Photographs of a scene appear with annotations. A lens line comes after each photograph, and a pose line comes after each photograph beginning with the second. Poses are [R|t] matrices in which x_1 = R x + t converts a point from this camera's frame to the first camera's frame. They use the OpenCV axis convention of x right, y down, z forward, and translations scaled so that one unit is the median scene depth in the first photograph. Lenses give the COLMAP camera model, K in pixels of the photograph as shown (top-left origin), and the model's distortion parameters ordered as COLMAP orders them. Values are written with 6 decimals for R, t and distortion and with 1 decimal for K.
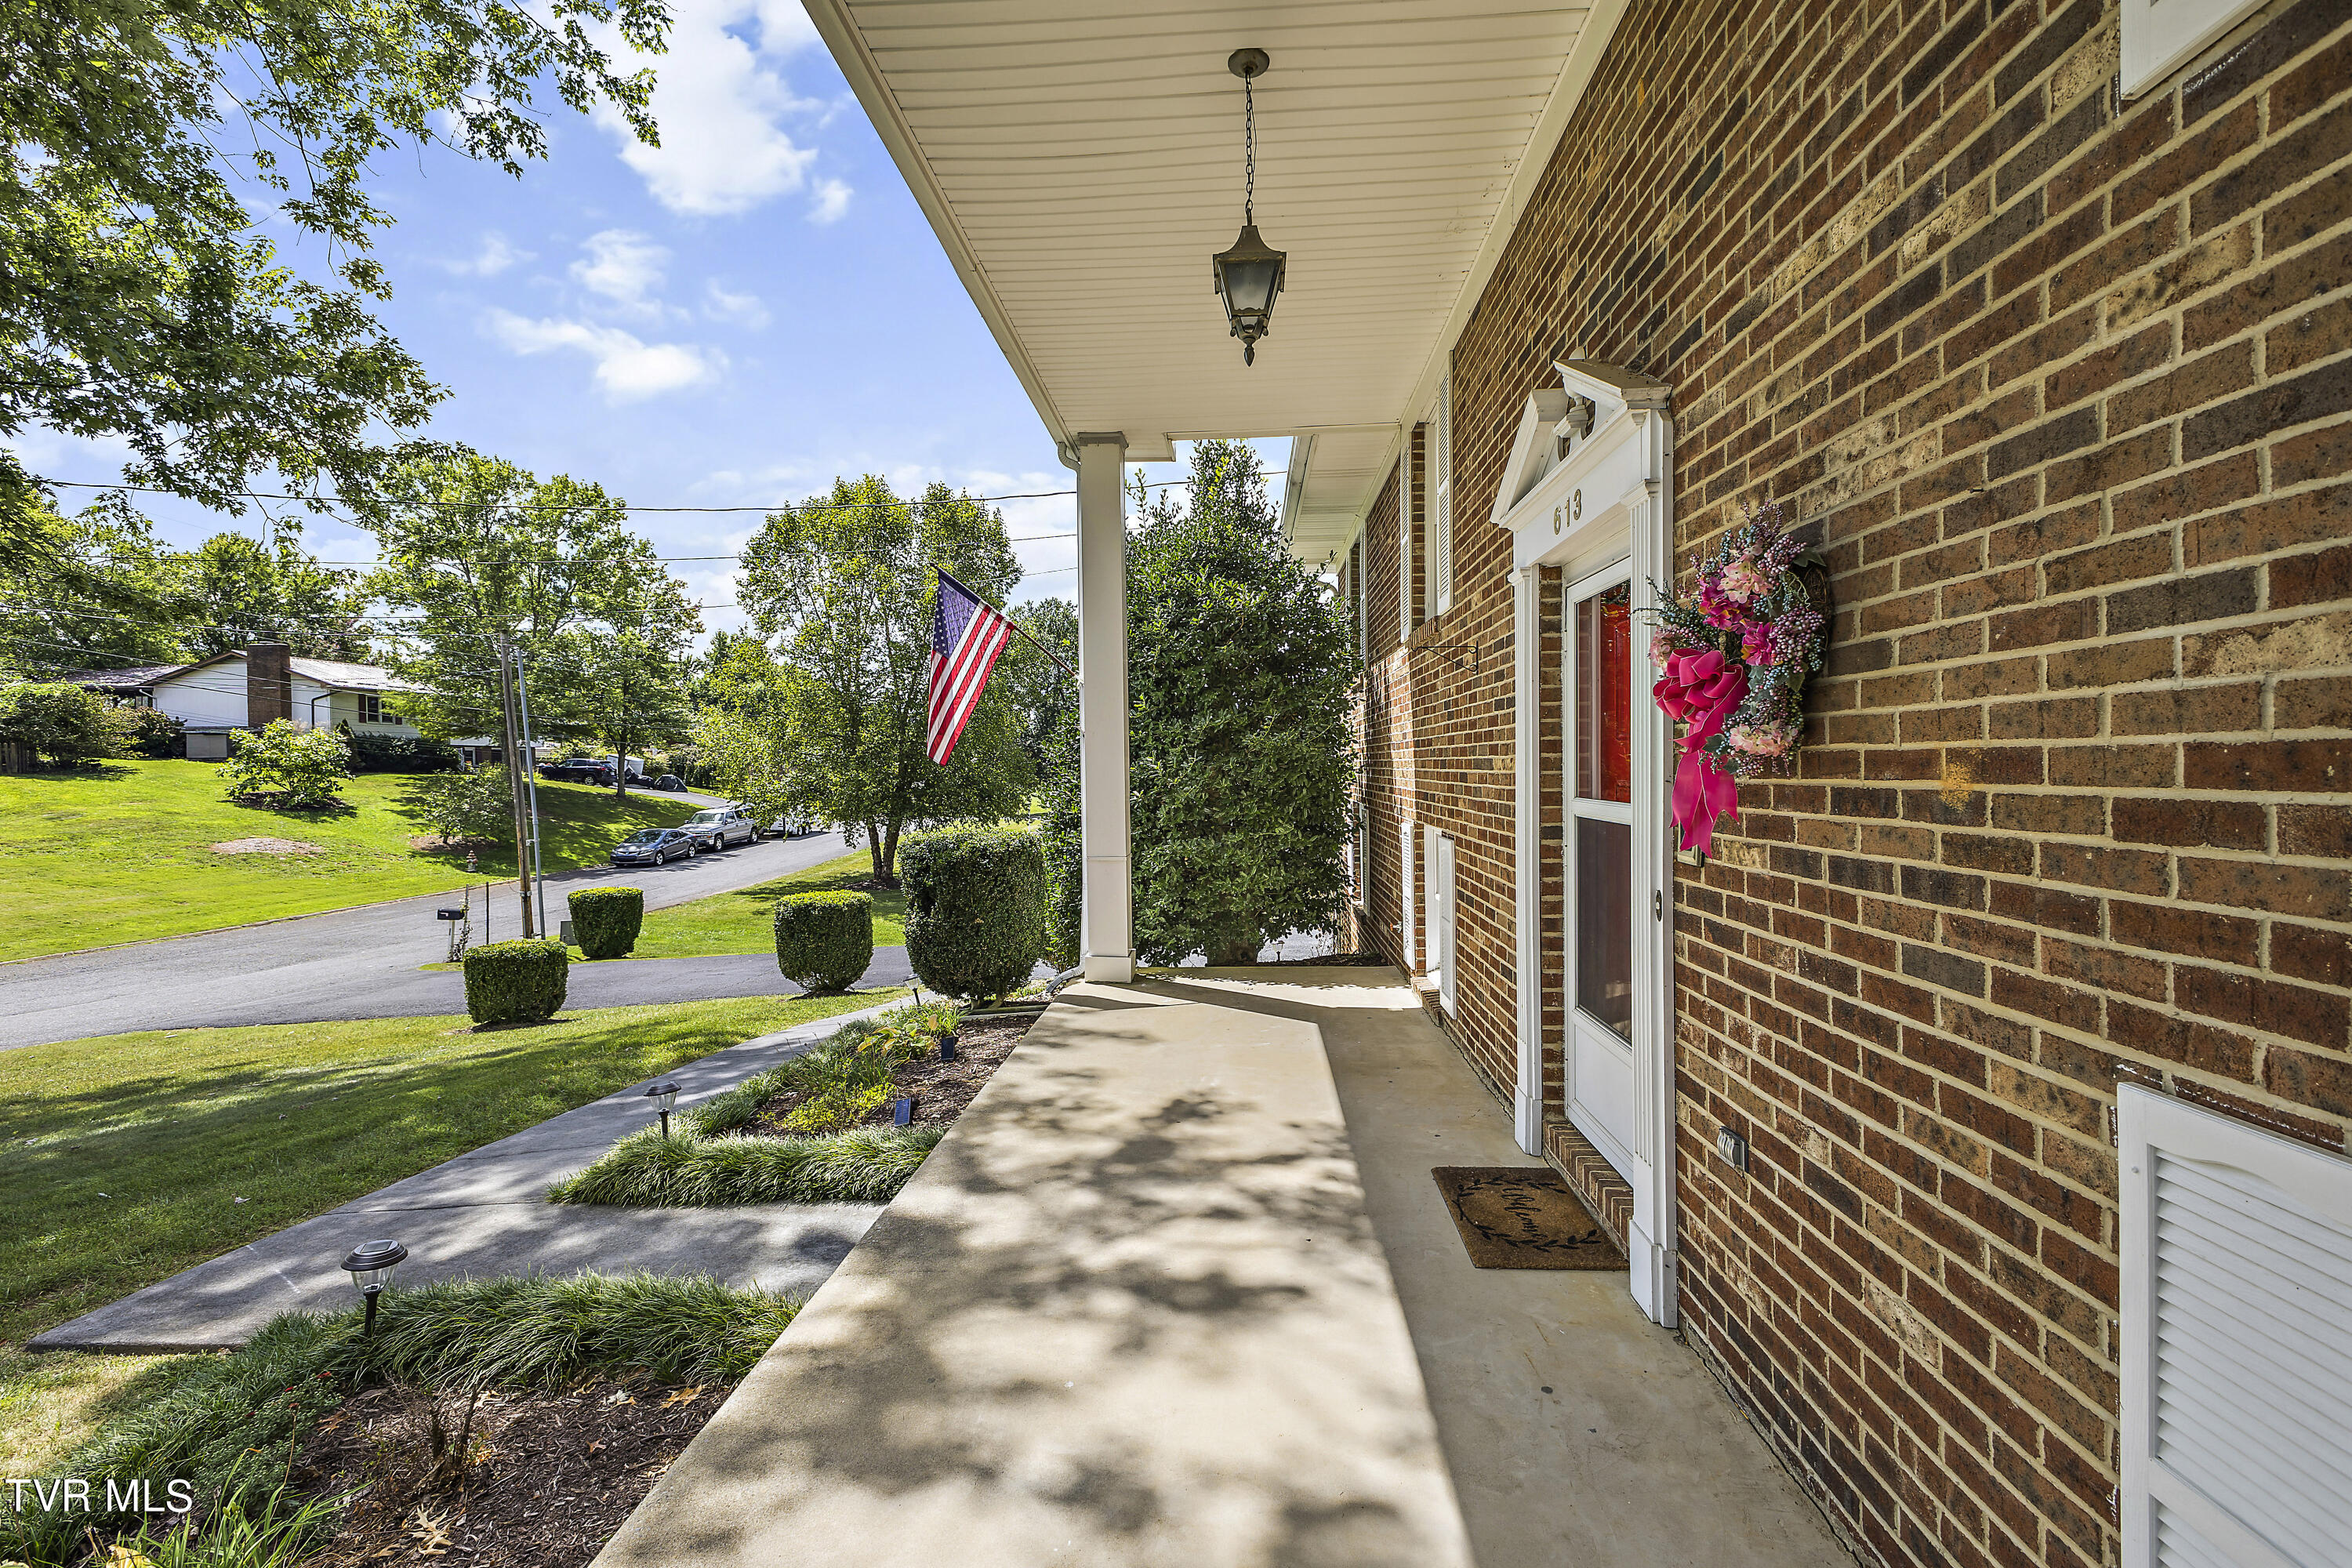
lens RADIAL K [[1048.7, 0, 1178.2], [0, 1048.7, 780.5], [0, 0, 1]] dist [0.008071, -0.003195]
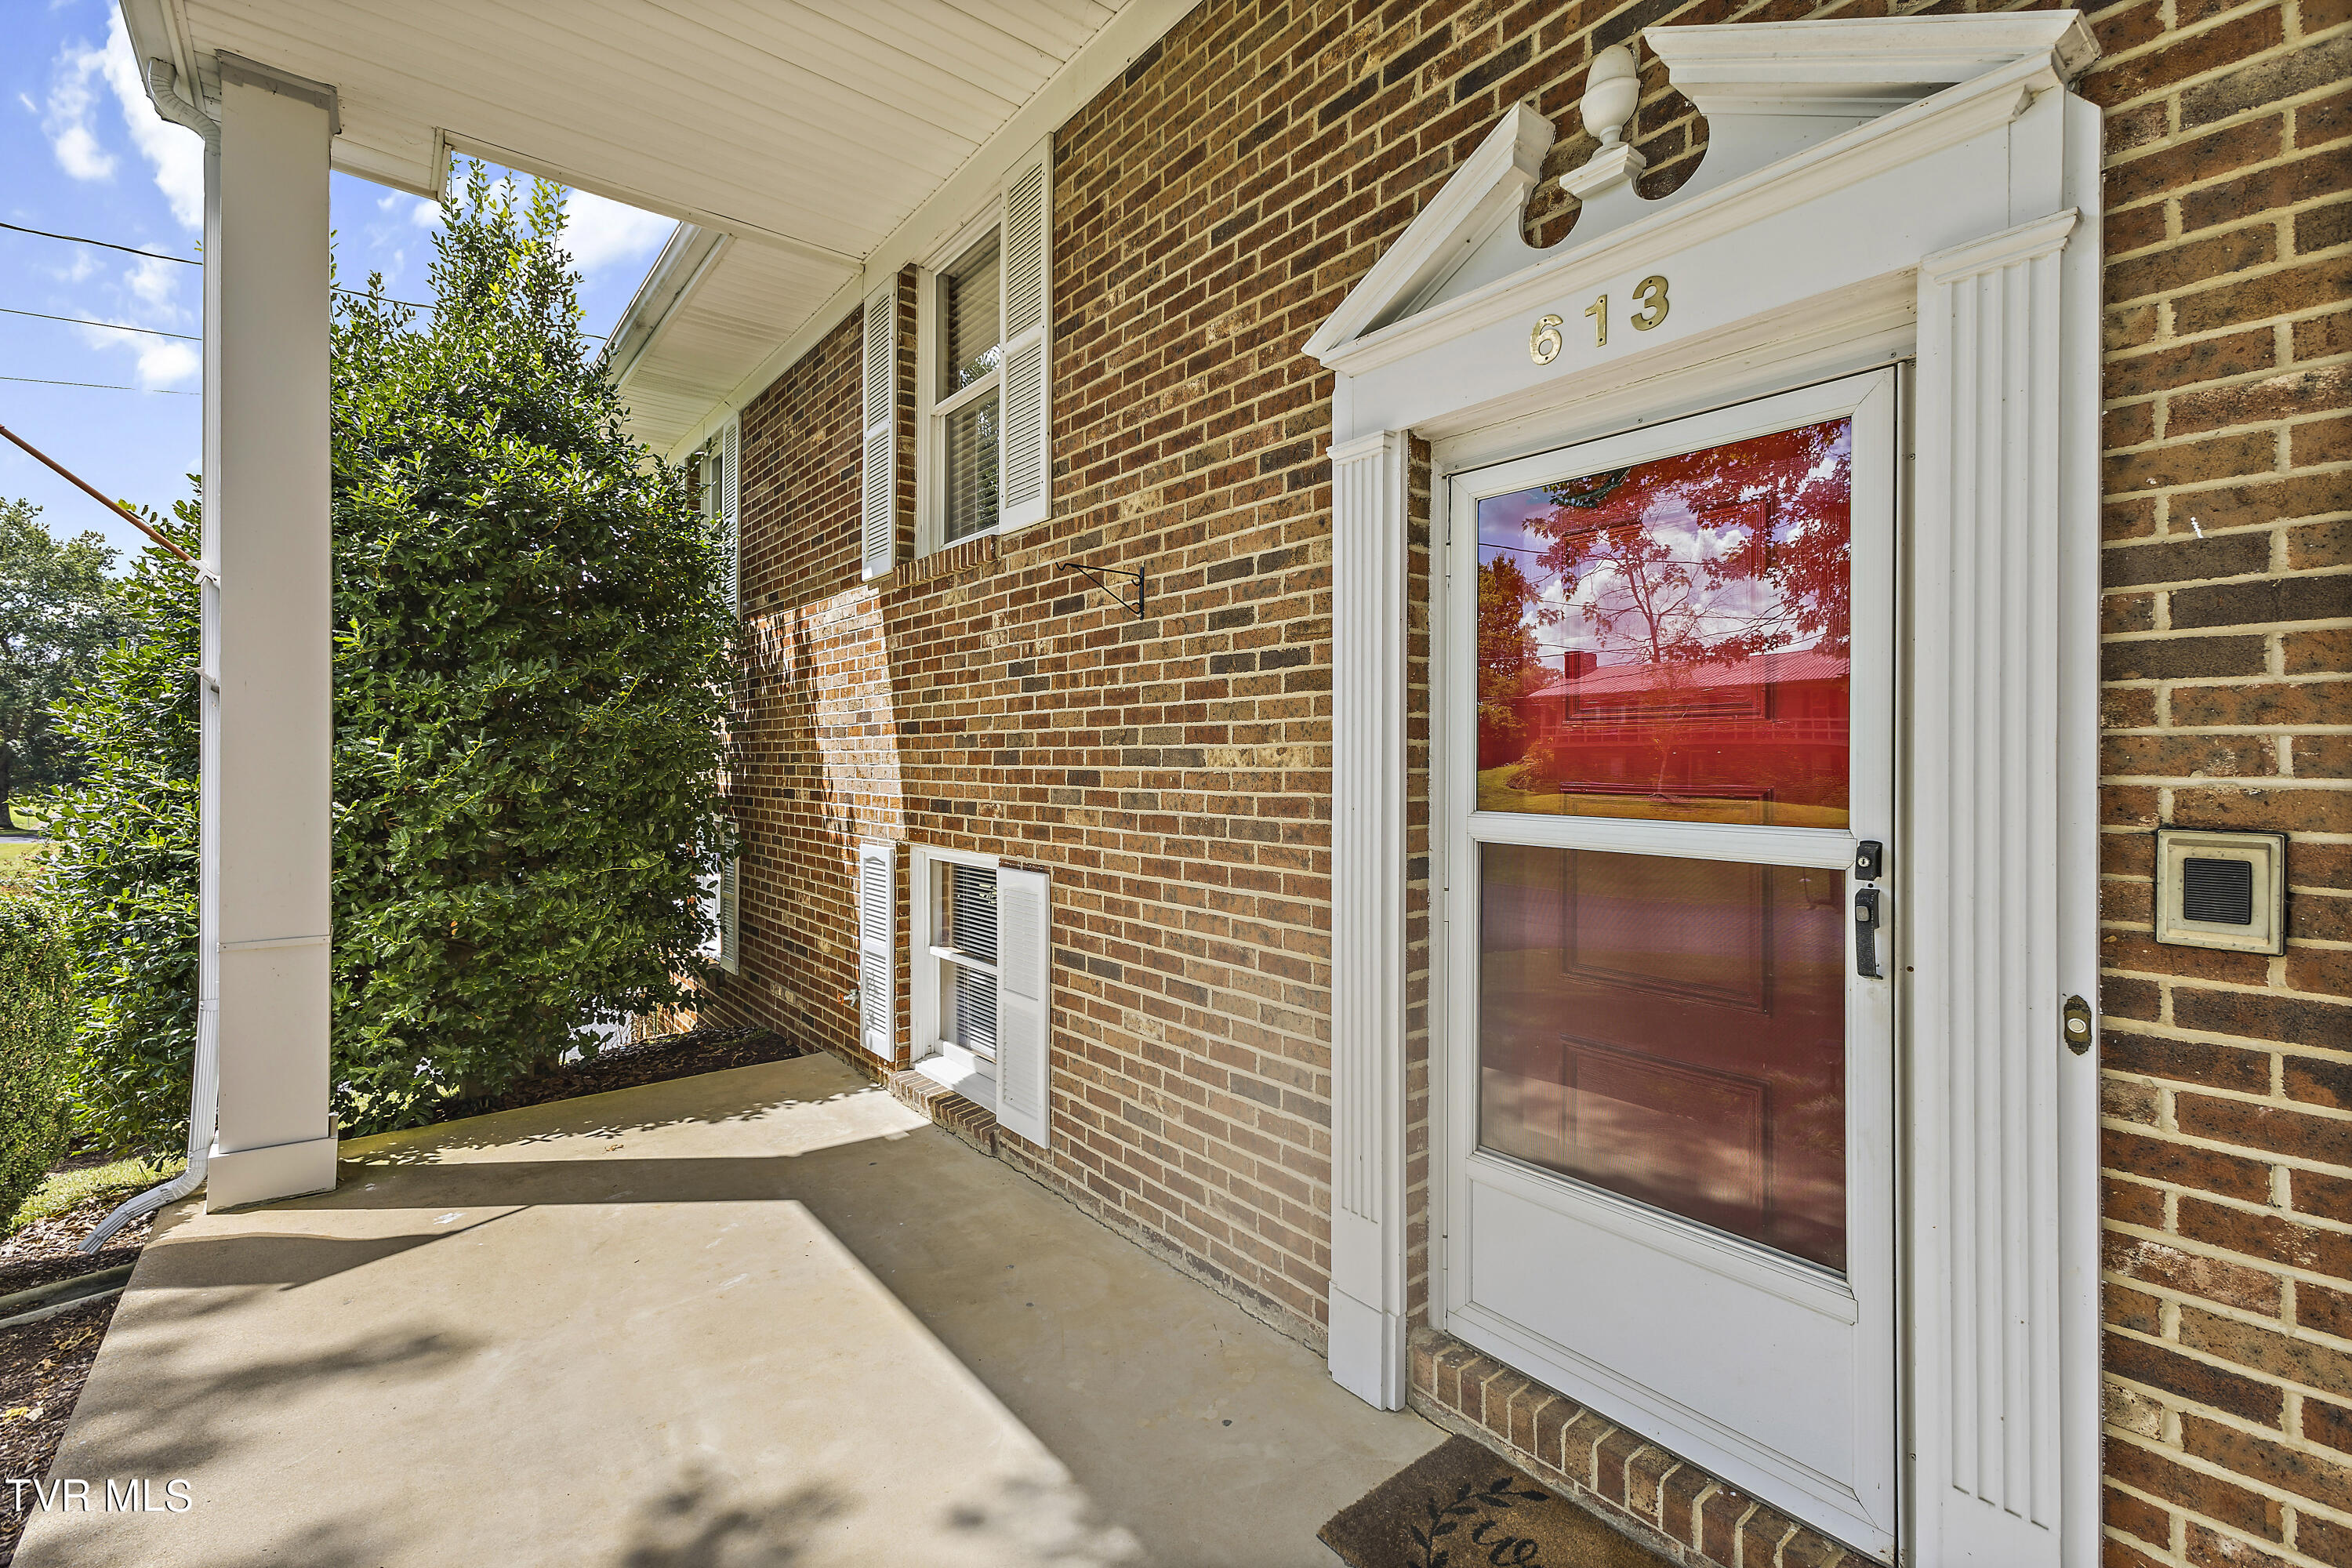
lens RADIAL K [[1048.7, 0, 1219.5], [0, 1048.7, 756.9], [0, 0, 1]] dist [0.008071, -0.003195]
pose [[0.731632, 0.016050, 0.681511, -0.078527], [-0.000943, 0.999746, -0.022532, -0.001055], [-0.681699, 0.015842, 0.731461, 0.328084]]
